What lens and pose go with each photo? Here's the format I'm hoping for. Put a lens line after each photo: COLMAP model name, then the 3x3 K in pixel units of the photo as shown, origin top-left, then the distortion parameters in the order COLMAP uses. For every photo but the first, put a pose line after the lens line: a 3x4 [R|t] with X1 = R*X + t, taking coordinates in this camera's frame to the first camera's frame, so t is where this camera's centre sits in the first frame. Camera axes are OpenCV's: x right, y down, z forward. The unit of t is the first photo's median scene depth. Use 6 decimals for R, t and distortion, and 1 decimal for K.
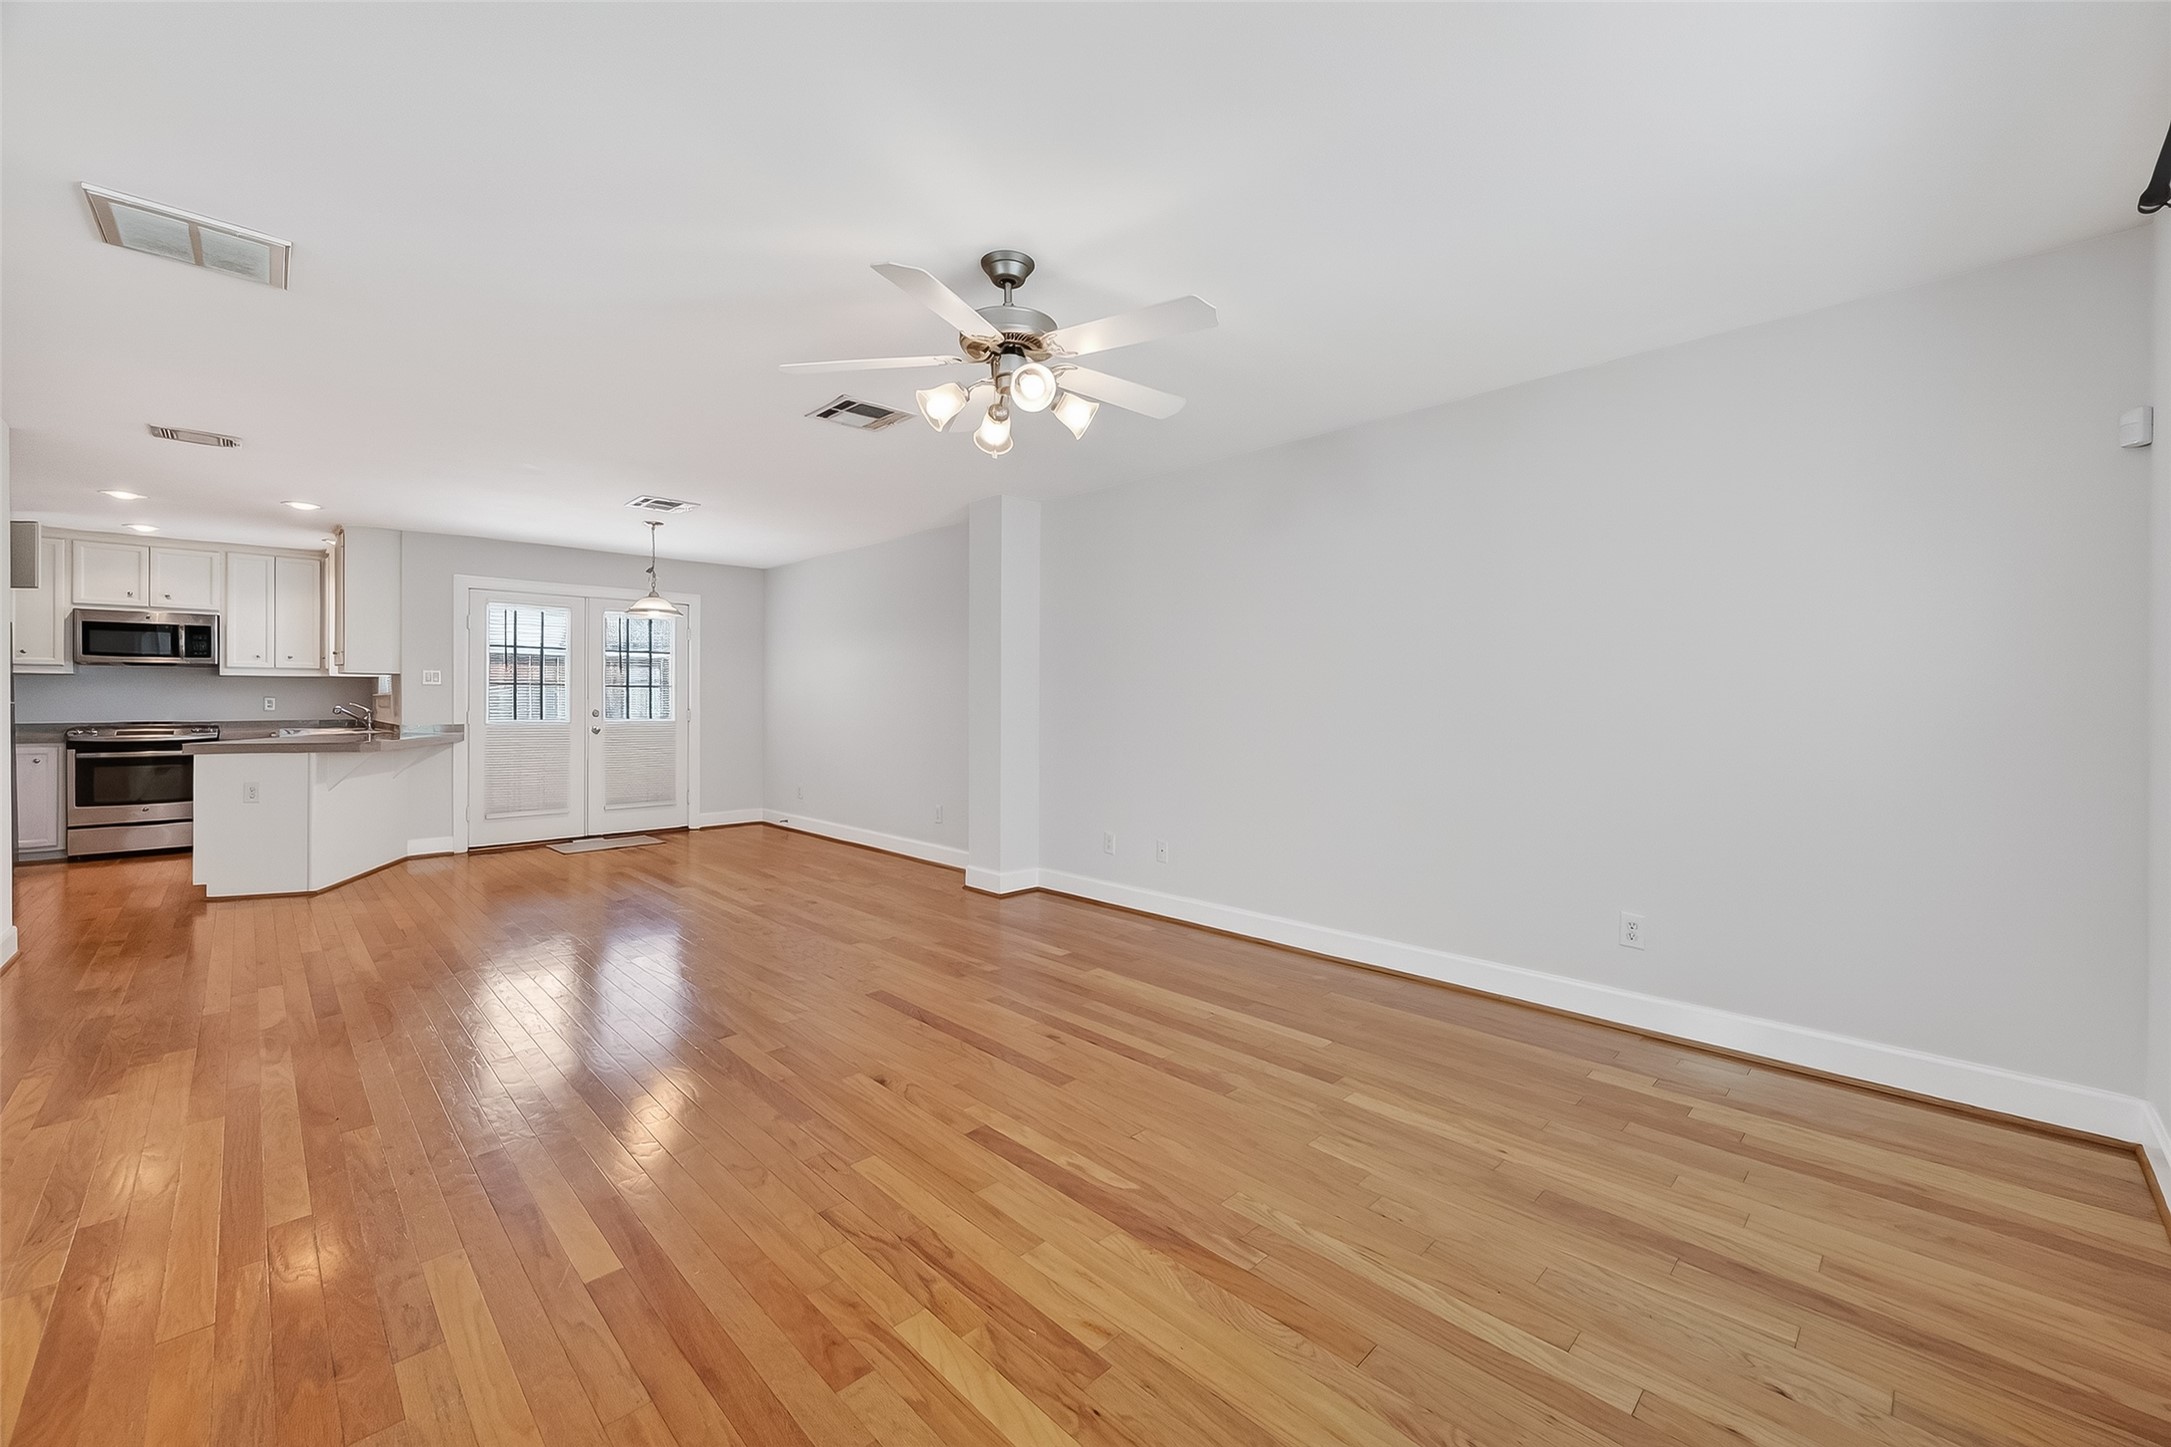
lens RADIAL K [[859.4, 0, 1094.6], [0, 859.4, 698.0], [0, 0, 1]] dist [0.000298, 0.000169]
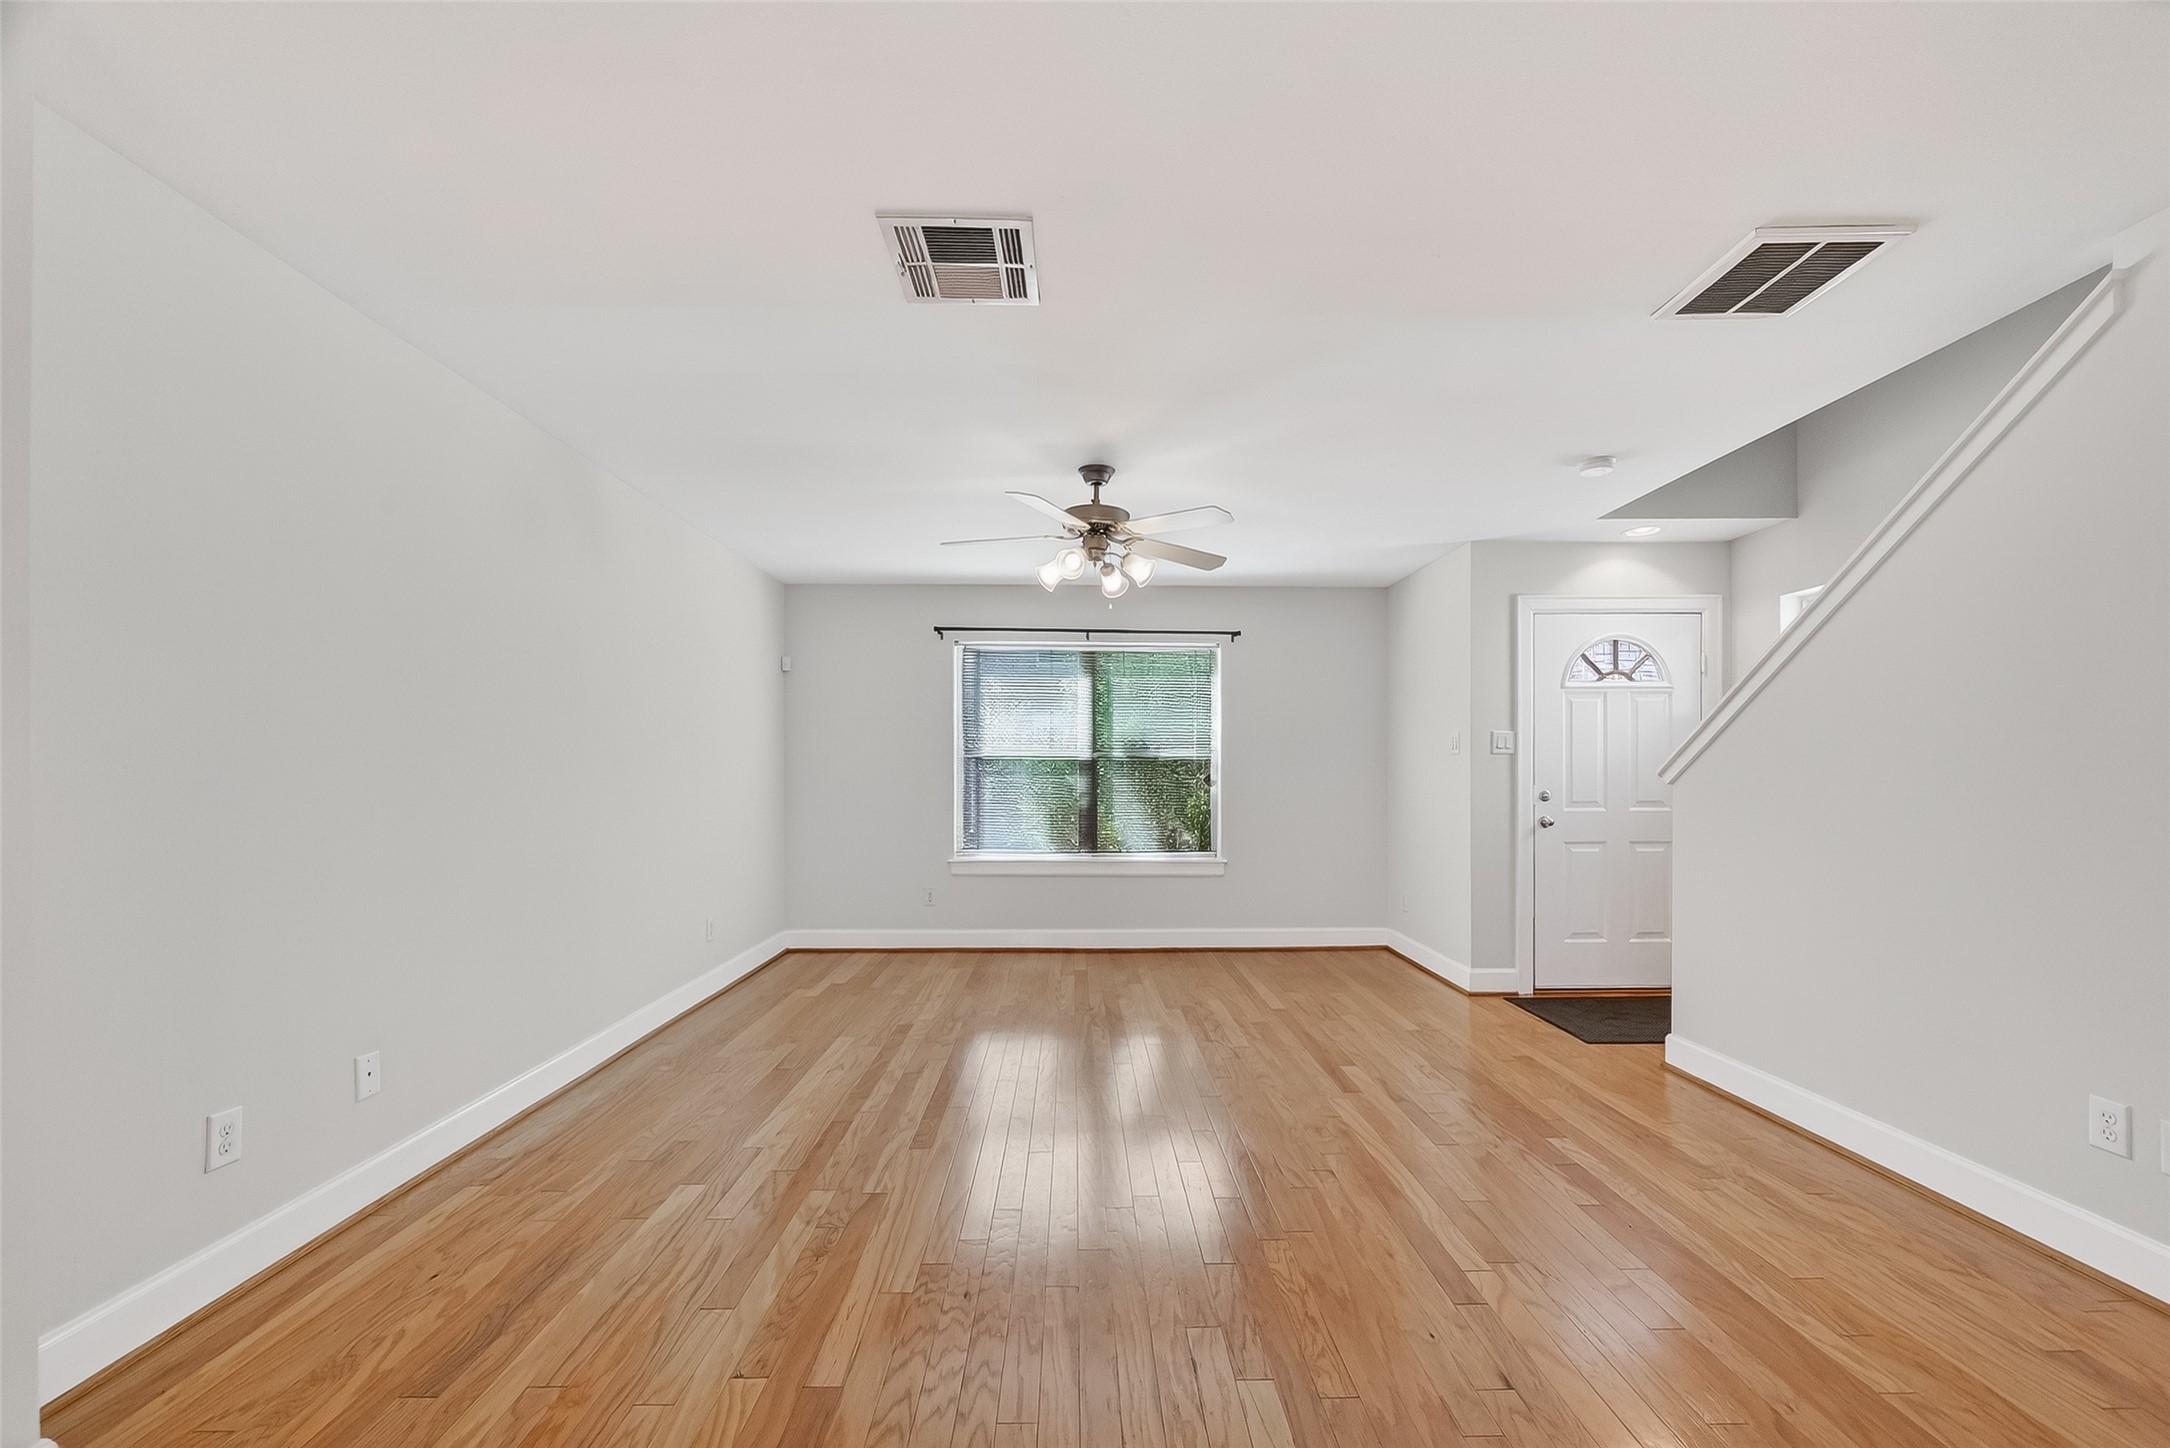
lens RADIAL K [[865.3, 0, 1087.1], [0, 865.3, 775.2], [0, 0, 1]] dist [-0.000582, 0.000029]
pose [[-0.722611, -0.002301, 0.691251, -0.418239], [-0.002038, 0.999997, 0.001198, 0.002236], [-0.691252, -0.000543, -0.722614, 0.789350]]
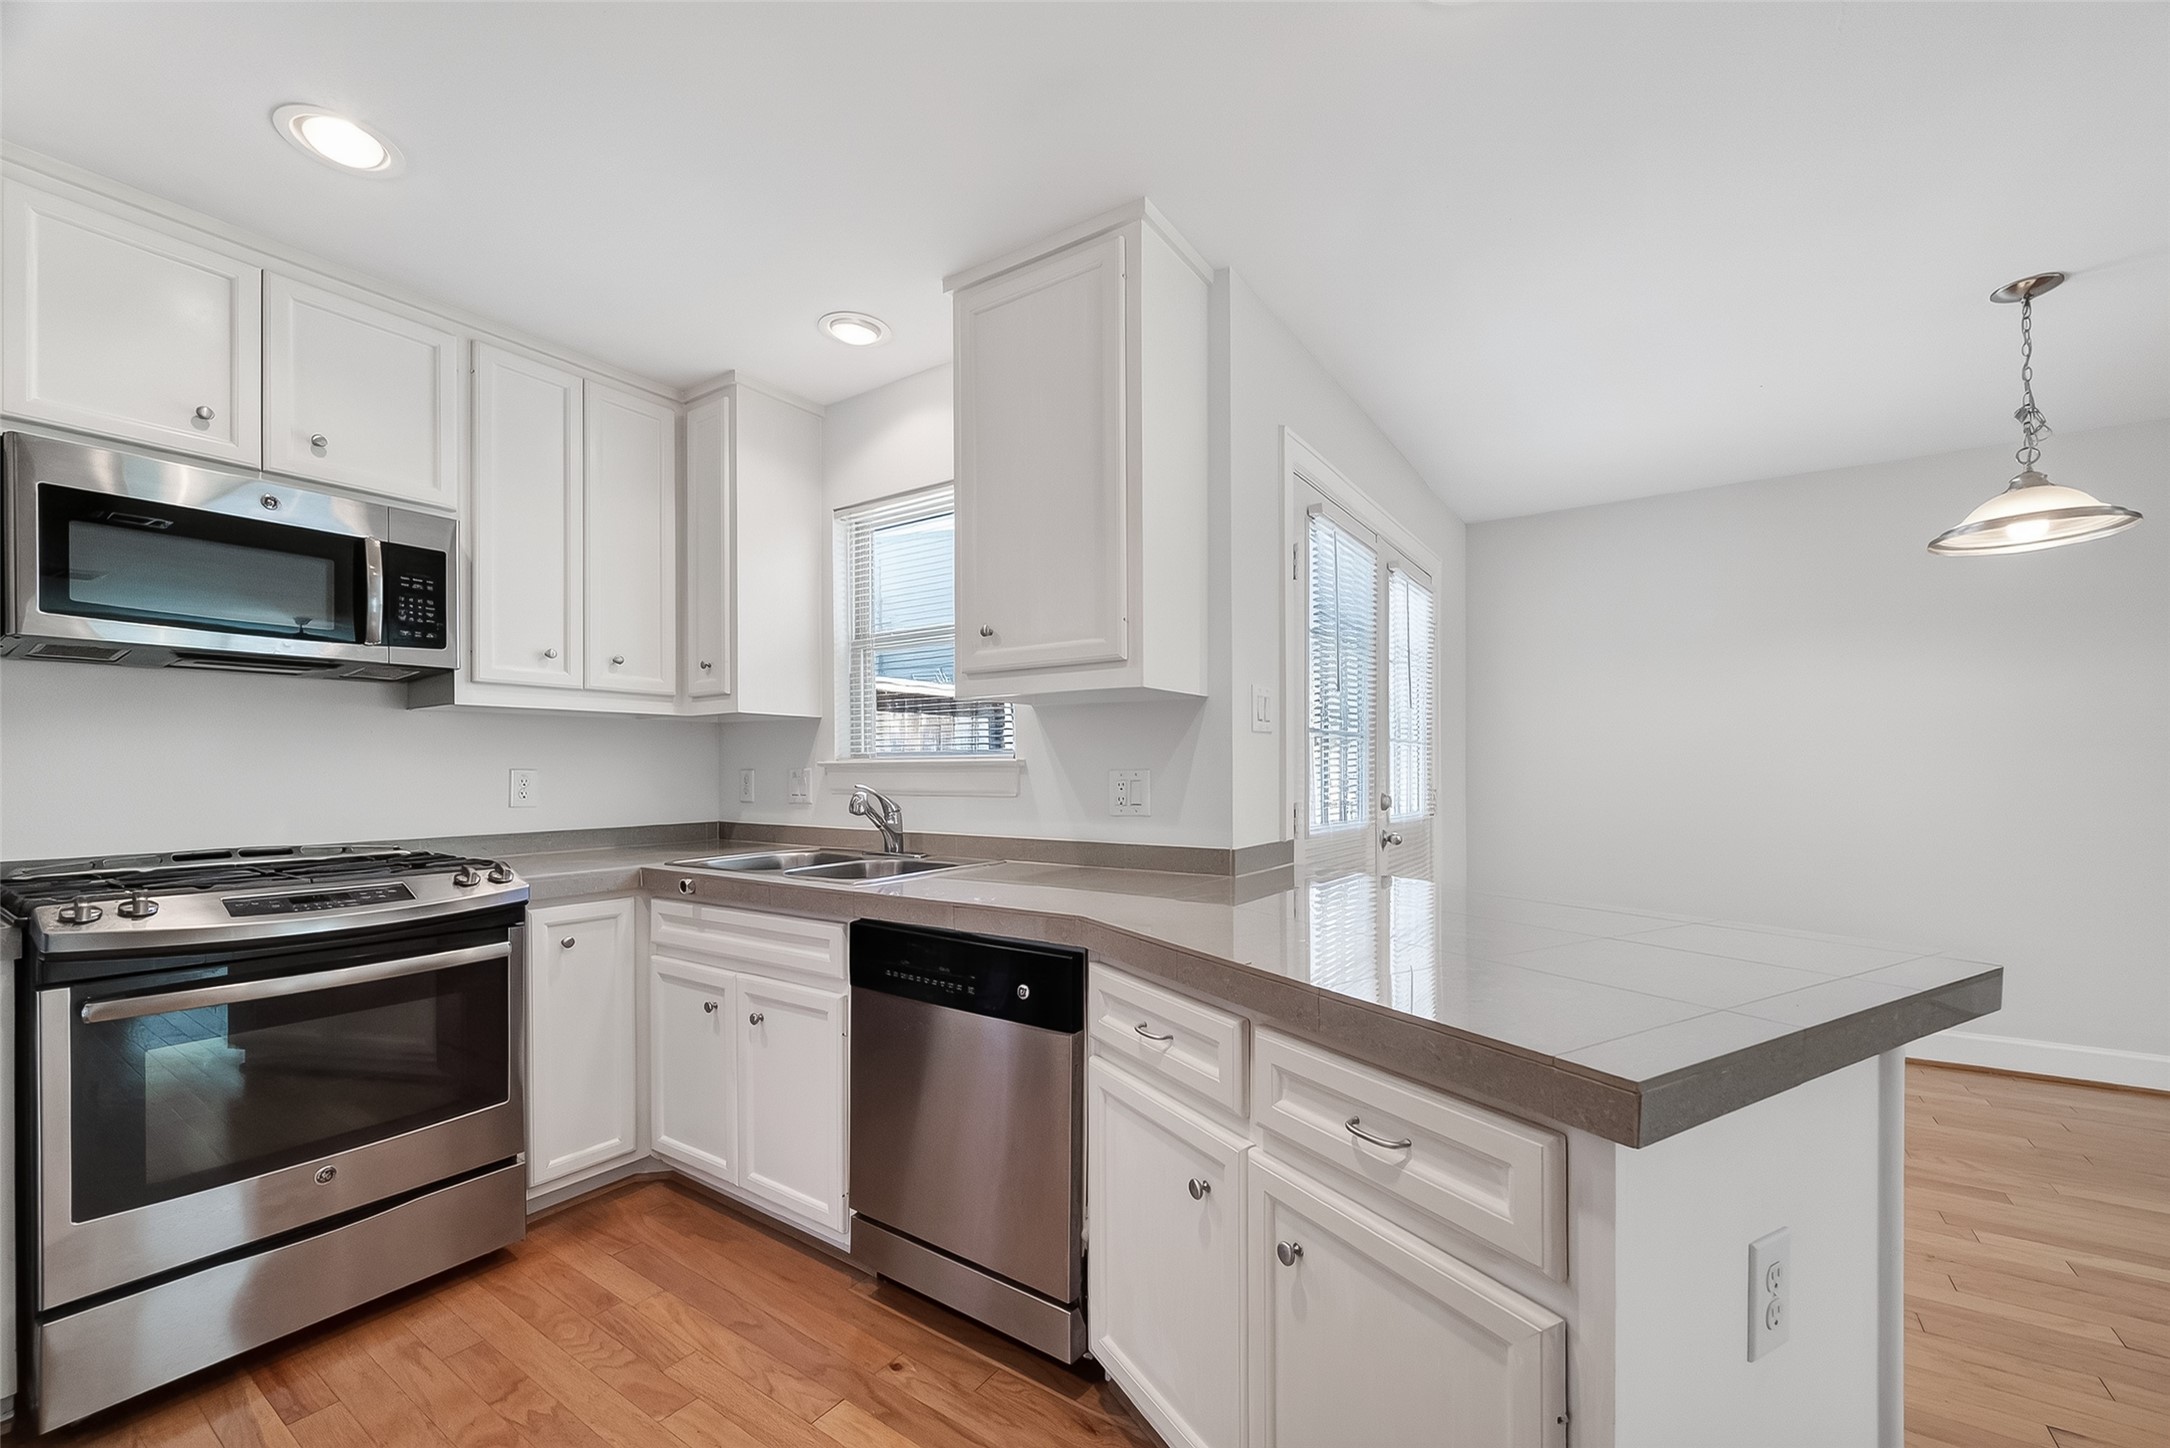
lens RADIAL K [[865.3, 0, 1087.1], [0, 865.3, 775.2], [0, 0, 1]] dist [-0.000582, 0.000029]
pose [[0.983400, -0.007031, 0.181315, -0.913663], [0.005860, 0.999958, 0.006991, 0.000008], [-0.181357, -0.005812, 0.983400, 0.681741]]
